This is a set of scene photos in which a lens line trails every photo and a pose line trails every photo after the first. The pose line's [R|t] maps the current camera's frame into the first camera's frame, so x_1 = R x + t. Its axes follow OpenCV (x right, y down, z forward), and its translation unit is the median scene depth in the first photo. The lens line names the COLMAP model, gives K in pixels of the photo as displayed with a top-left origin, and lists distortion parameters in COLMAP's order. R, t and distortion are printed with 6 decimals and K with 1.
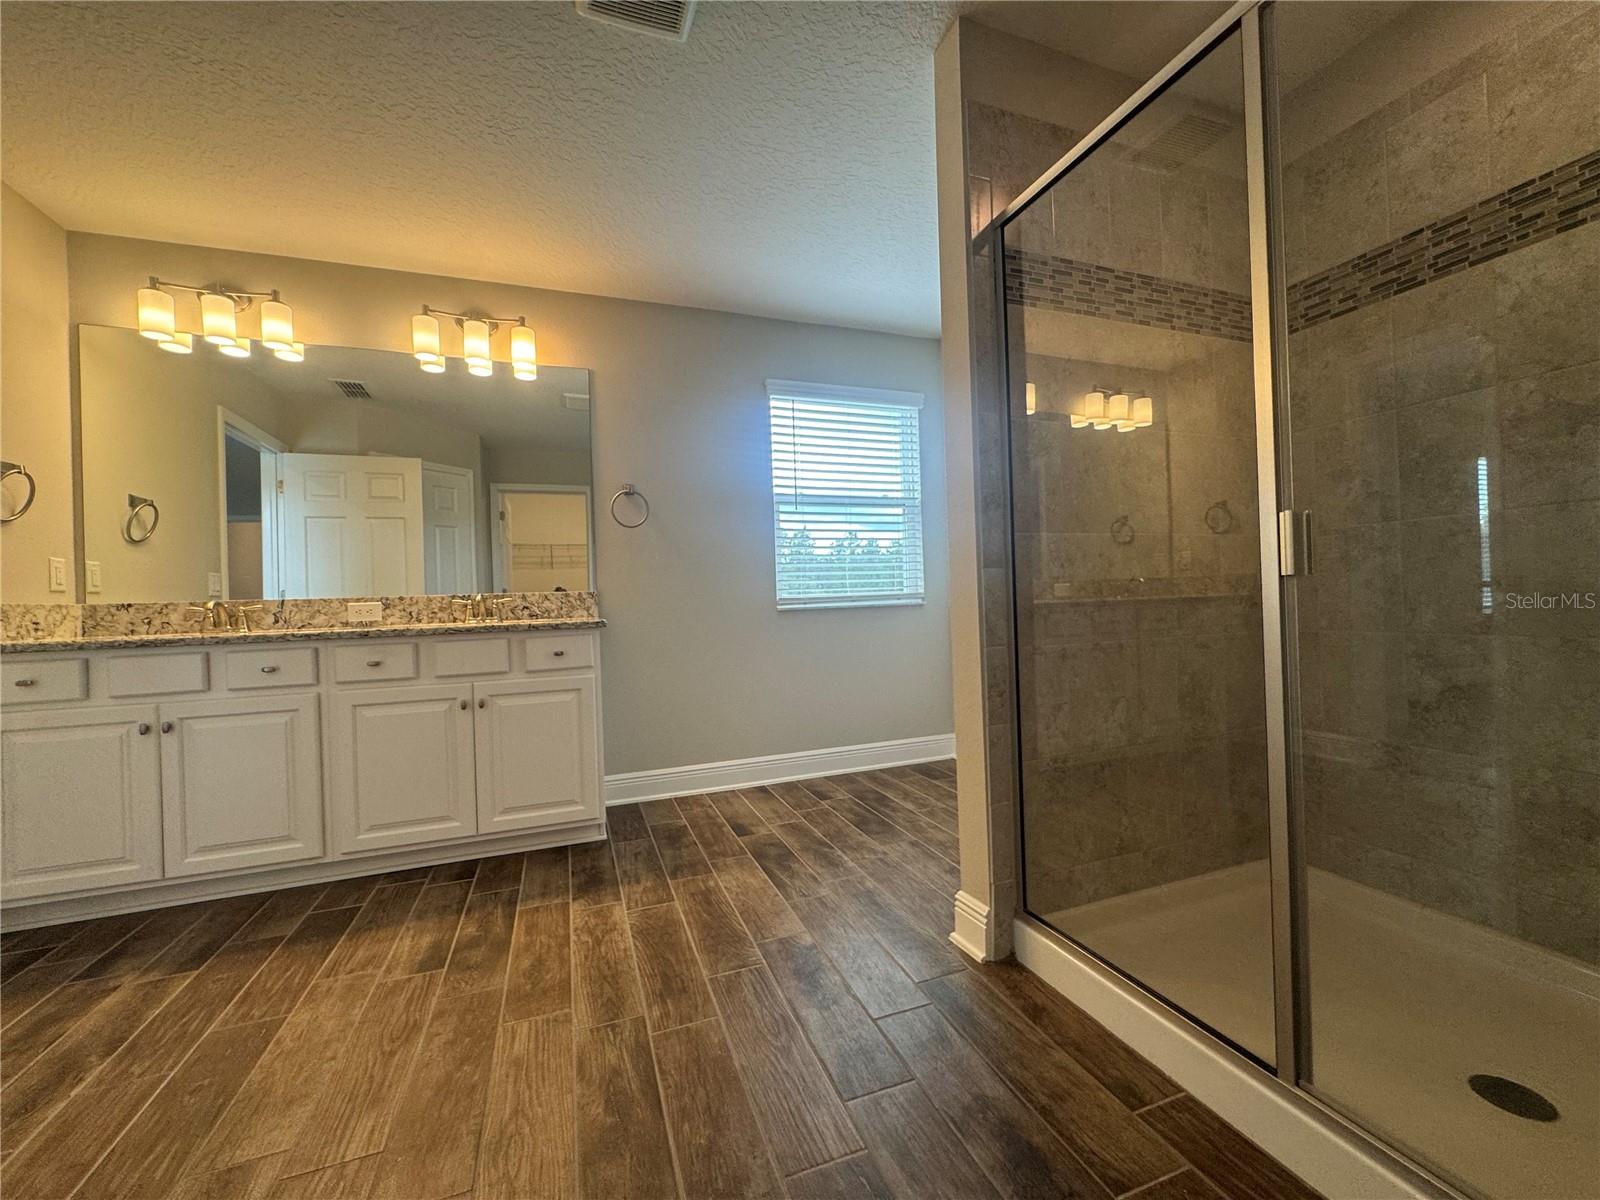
lens RADIAL K [[641.5, 0, 800.4], [0, 641.5, 598.7], [0, 0, 1]] dist [-0.002705, -0.000257]
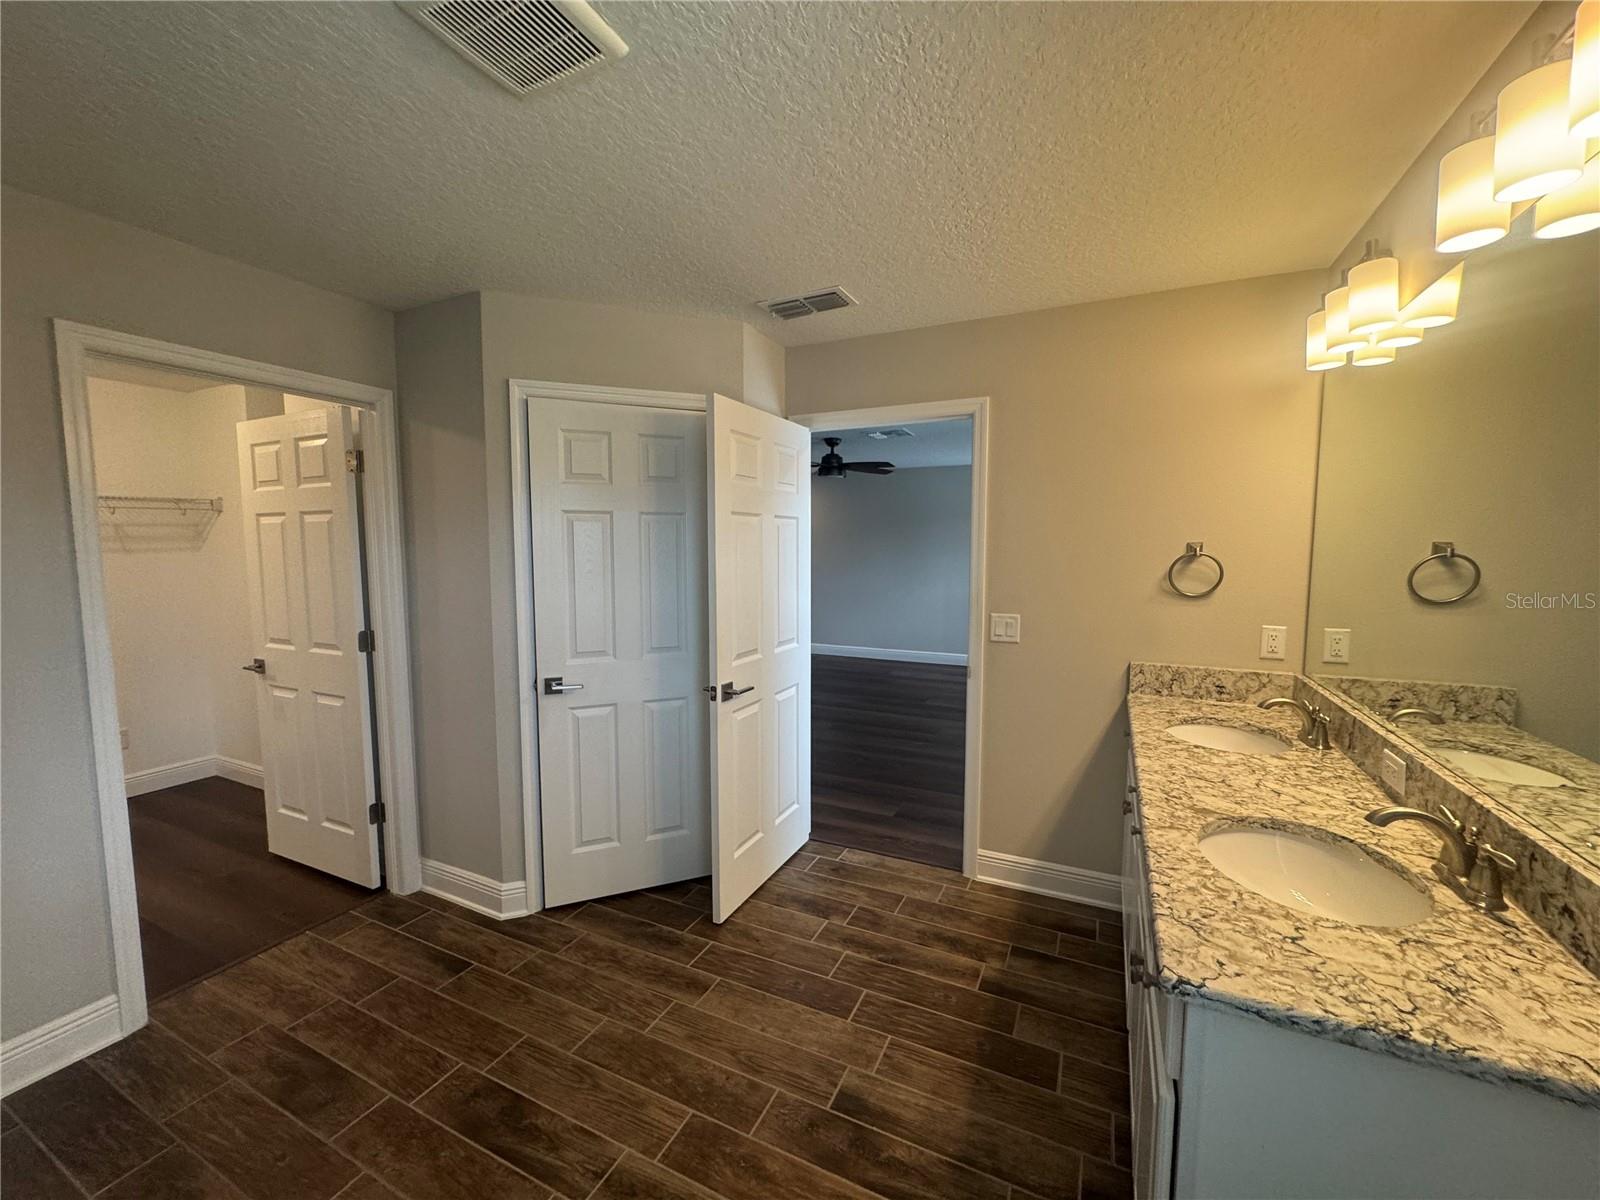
lens RADIAL K [[641.5, 0, 800.9], [0, 641.5, 598.5], [0, 0, 1]] dist [-0.002705, -0.000257]
pose [[-0.716132, 0.092933, -0.691750, 0.090366], [0.026022, 0.993962, 0.106594, -0.313399], [0.697480, 0.058335, -0.714226, 1.604026]]
